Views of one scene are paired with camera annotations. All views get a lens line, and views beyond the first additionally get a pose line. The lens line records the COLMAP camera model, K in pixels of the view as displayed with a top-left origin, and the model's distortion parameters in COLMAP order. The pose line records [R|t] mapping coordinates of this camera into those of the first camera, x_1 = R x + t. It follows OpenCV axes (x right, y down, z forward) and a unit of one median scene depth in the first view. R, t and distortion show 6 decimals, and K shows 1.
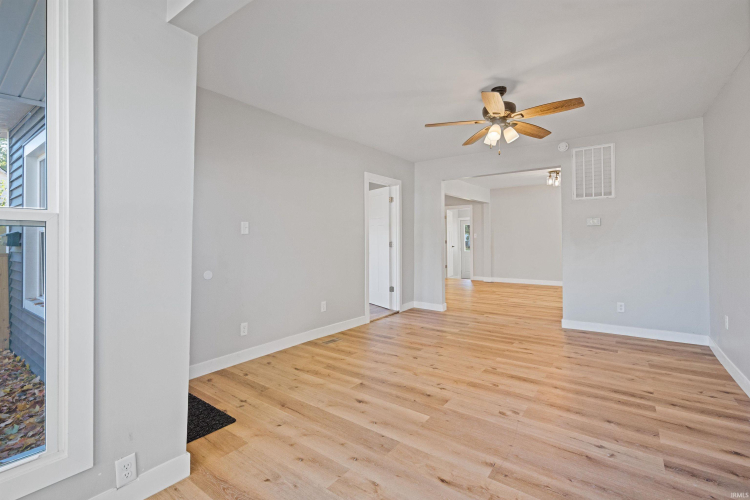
lens RADIAL K [[339.5, 0, 375.2], [0, 339.5, 244.1], [0, 0, 1]] dist [-0.001242, -0.000330]
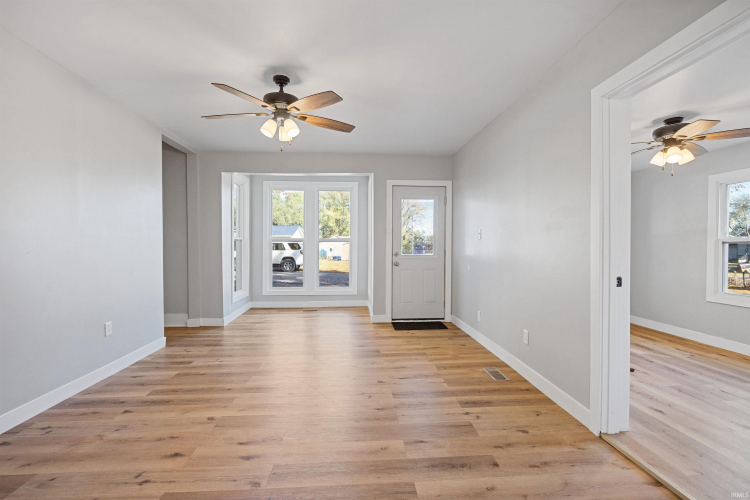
lens RADIAL K [[339.5, 0, 374.7], [0, 339.5, 248.7], [0, 0, 1]] dist [-0.001242, -0.000330]
pose [[-0.765928, 0.011125, -0.642830, 0.794617], [0.000737, 0.999865, 0.016425, -0.017817], [0.642926, 0.012107, -0.765833, 1.929179]]
